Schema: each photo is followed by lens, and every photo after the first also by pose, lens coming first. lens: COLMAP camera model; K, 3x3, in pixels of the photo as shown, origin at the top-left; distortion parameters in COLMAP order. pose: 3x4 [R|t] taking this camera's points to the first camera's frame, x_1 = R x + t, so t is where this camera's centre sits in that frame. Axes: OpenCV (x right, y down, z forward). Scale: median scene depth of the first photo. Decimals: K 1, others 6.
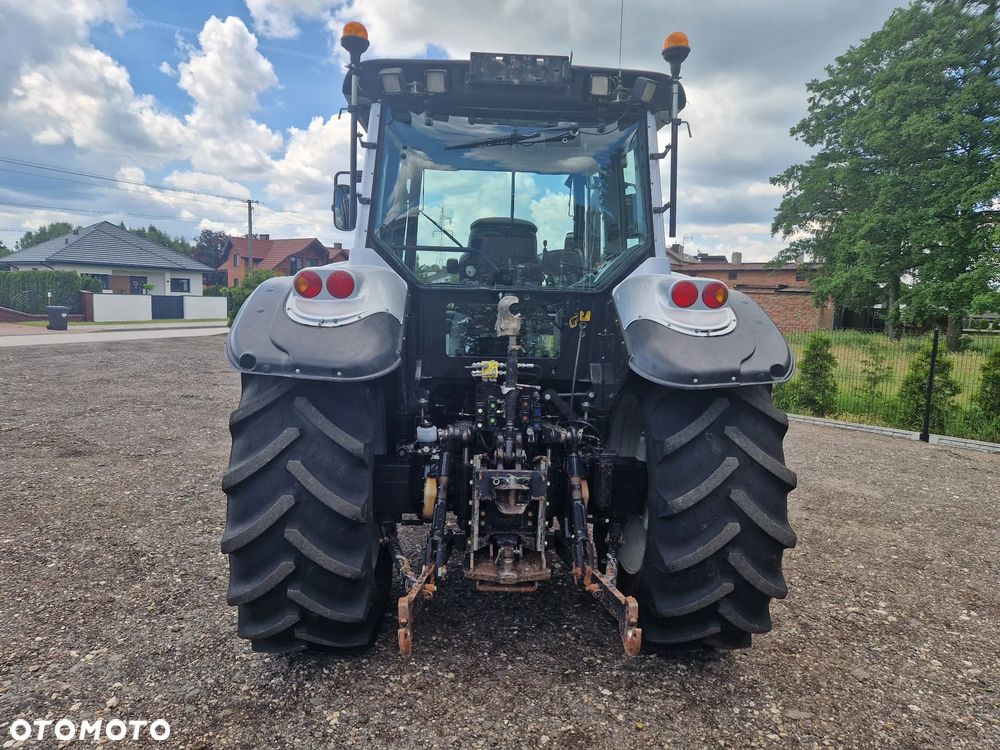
lens RADIAL K [[667.5, 0, 497.0], [0, 667.5, 378.6], [0, 0, 1]] dist [0.080157, -0.067179]
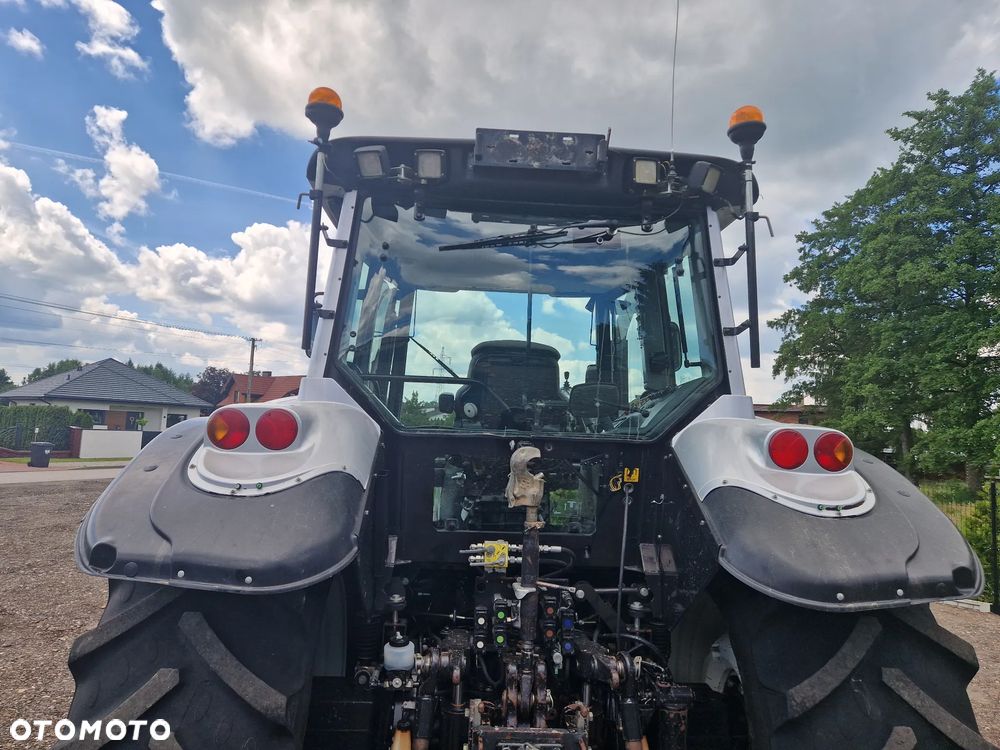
lens RADIAL K [[667.5, 0, 492.0], [0, 667.5, 371.7], [0, 0, 1]] dist [0.080157, -0.067179]
pose [[0.999937, 0.010283, -0.004519, -0.014152], [-0.011008, 0.977148, -0.212275, -0.050966], [0.002232, 0.212312, 0.977199, 0.300851]]
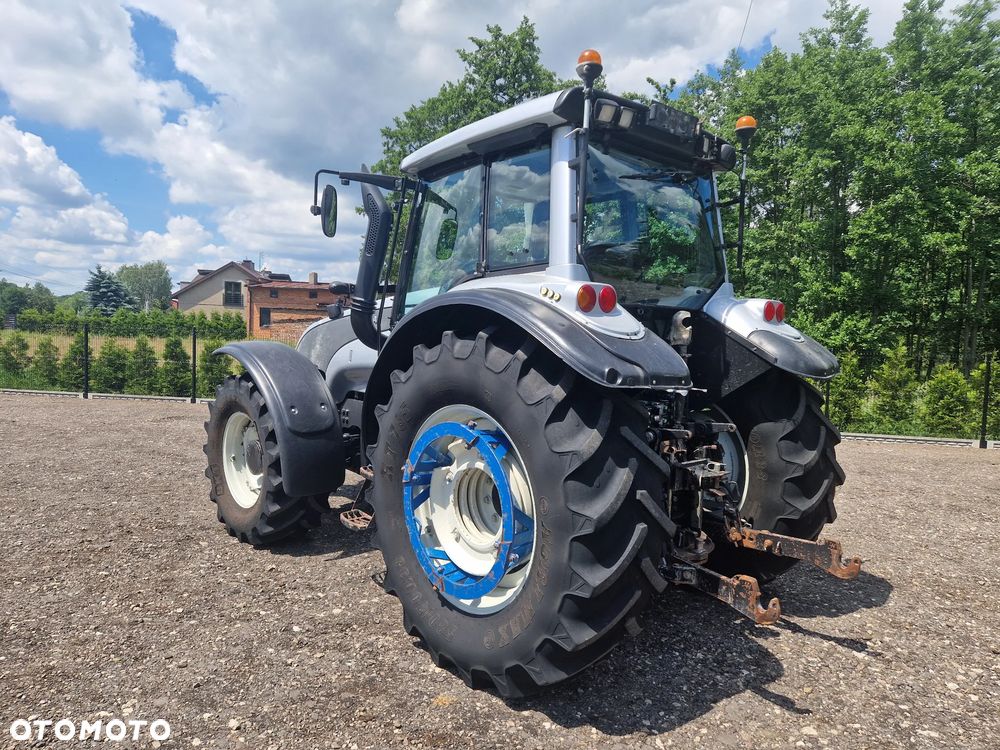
lens RADIAL K [[667.5, 0, 499.6], [0, 667.5, 371.2], [0, 0, 1]] dist [0.080157, -0.067179]
pose [[0.798229, -0.042358, 0.600863, -0.739200], [0.064471, 0.997802, -0.015307, 0.012367], [-0.598894, 0.050956, 0.799205, -0.023483]]
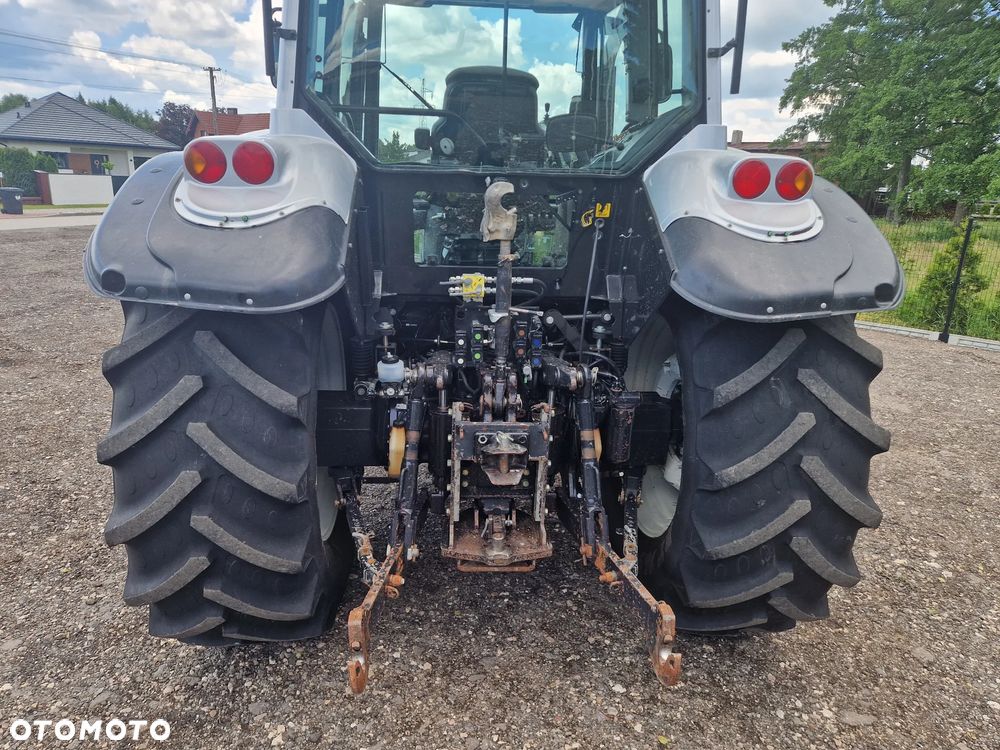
lens RADIAL K [[667.5, 0, 491.6], [0, 667.5, 382.8], [0, 0, 1]] dist [0.080157, -0.067179]
pose [[0.999905, -0.001598, 0.013711, -0.001143], [-0.000768, 0.985303, 0.170815, -0.034741], [-0.013782, -0.170809, 0.985208, 0.255611]]
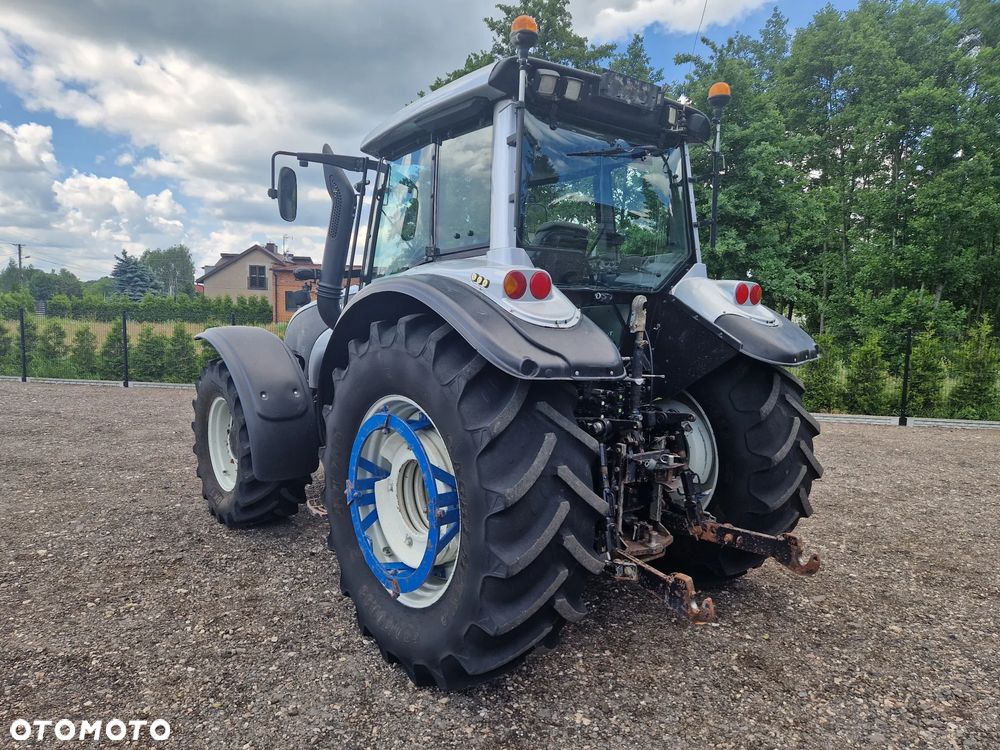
lens RADIAL K [[667.5, 0, 494.8], [0, 667.5, 381.1], [0, 0, 1]] dist [0.080157, -0.067179]
pose [[0.817541, -0.075434, 0.570909, -0.781090], [0.073750, 0.996935, 0.026115, -0.028016], [-0.571129, 0.020754, 0.820598, 0.217451]]
